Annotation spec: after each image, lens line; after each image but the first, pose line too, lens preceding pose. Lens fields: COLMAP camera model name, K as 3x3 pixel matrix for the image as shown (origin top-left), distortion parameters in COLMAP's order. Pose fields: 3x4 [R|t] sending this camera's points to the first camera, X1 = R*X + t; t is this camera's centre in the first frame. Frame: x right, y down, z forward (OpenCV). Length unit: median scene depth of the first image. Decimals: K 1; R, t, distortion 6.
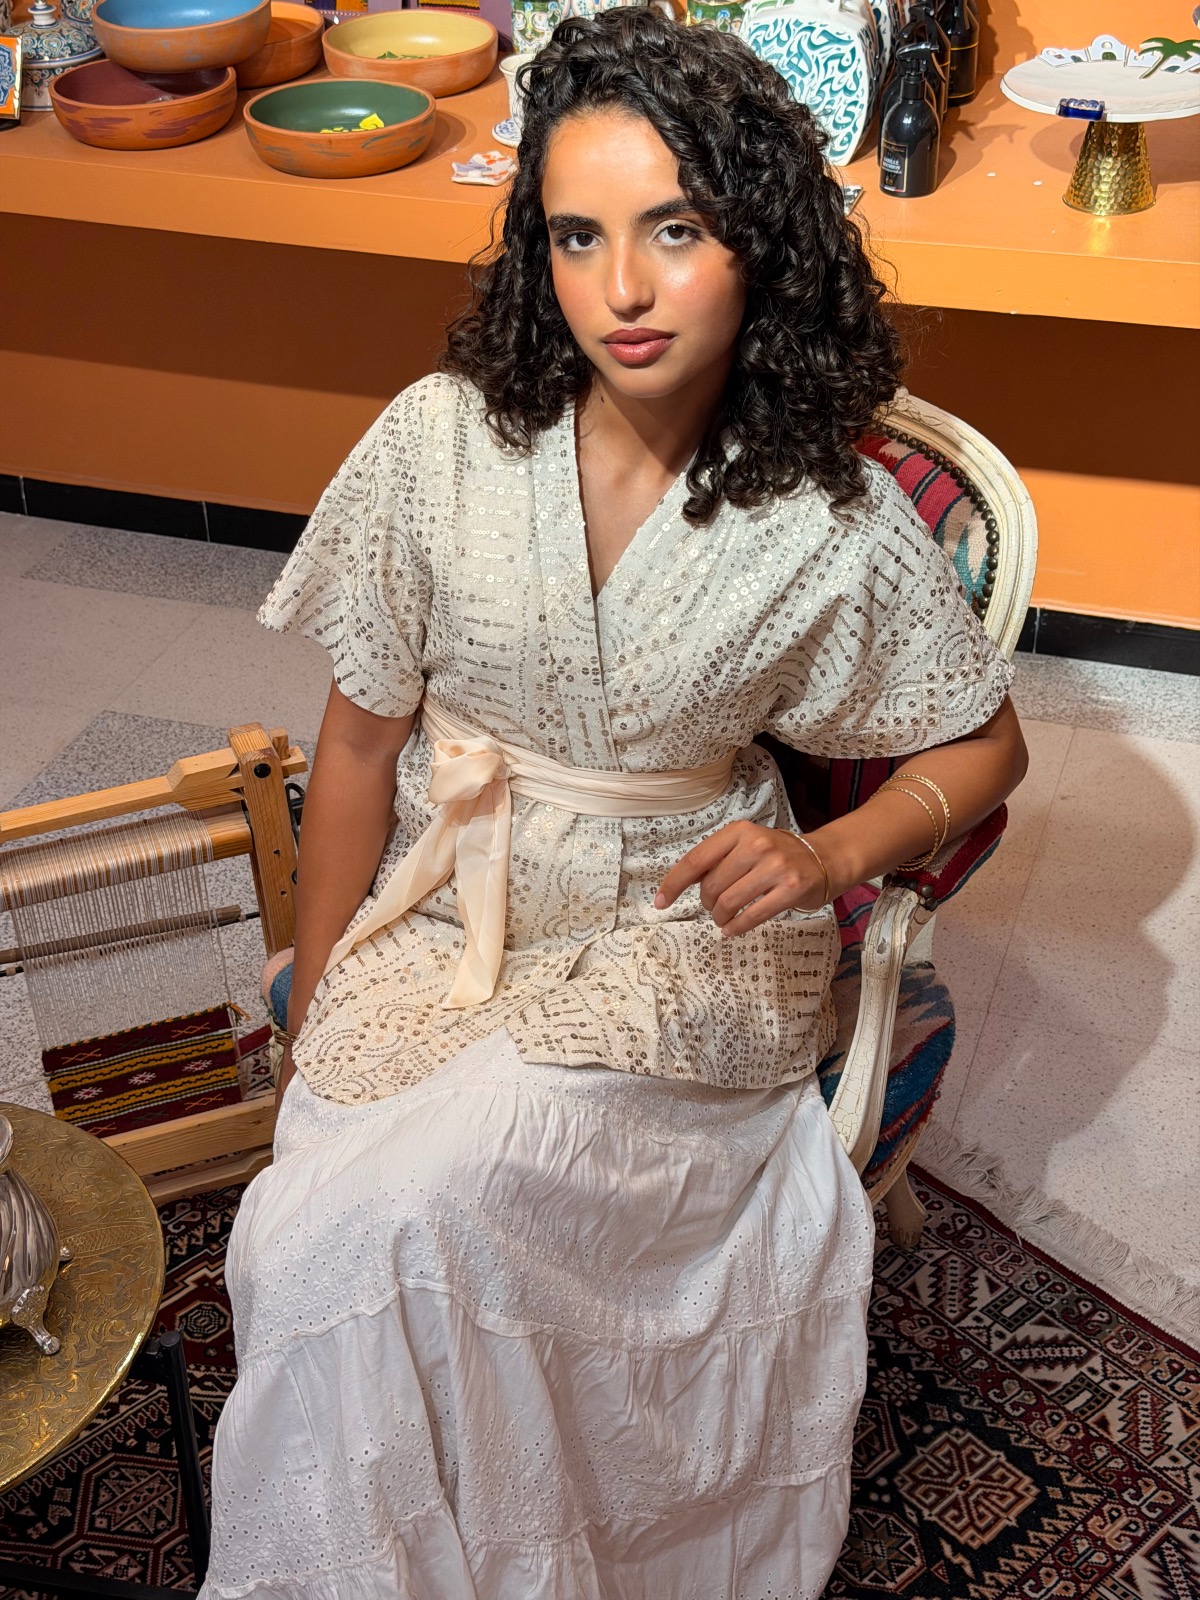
lens RADIAL K [[2276.3, 0, 608.7], [0, 2276.3, 799.5], [0, 0, 1]] dist [0.096429, 0.000000]
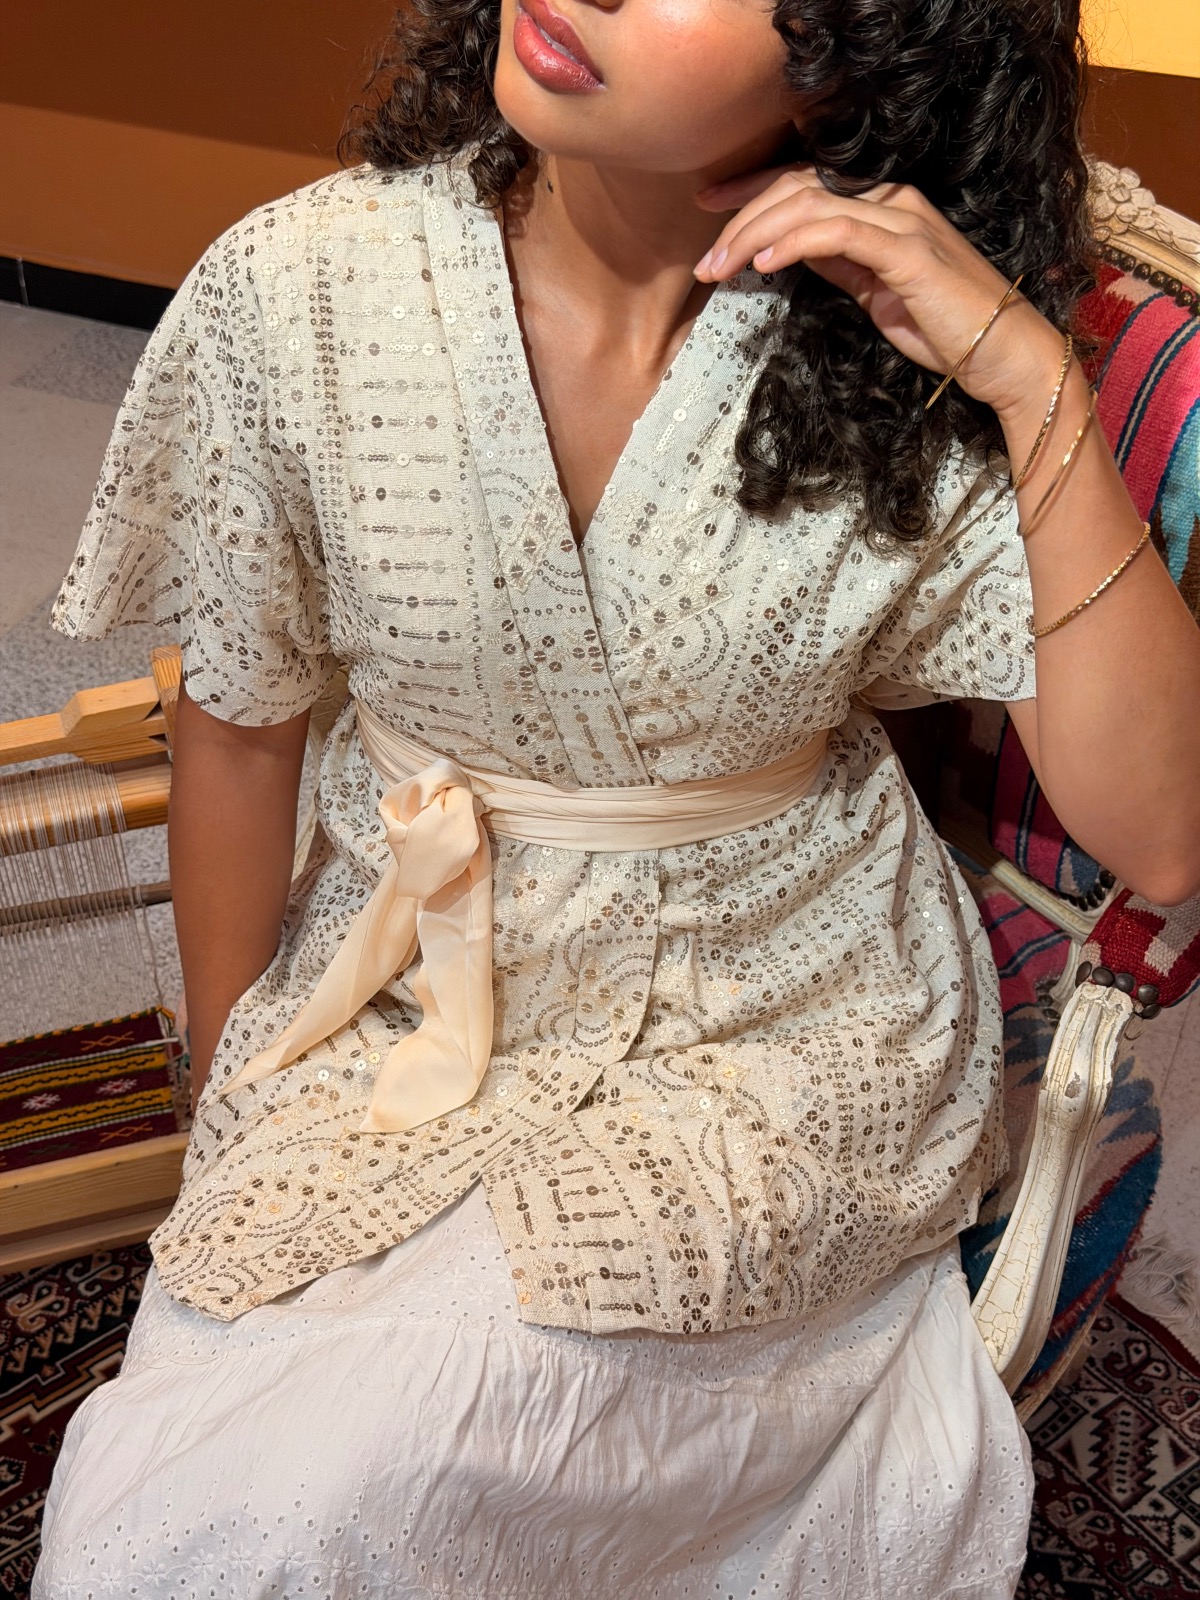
lens RADIAL K [[2276.3, 0, 613.2], [0, 2276.3, 811.4], [0, 0, 1]] dist [0.096429, 0.000000]
pose [[0.997821, 0.042898, -0.050136, 0.017229], [-0.037859, 0.994518, 0.097476, -0.056535], [0.054042, -0.095366, 0.993974, 0.294227]]
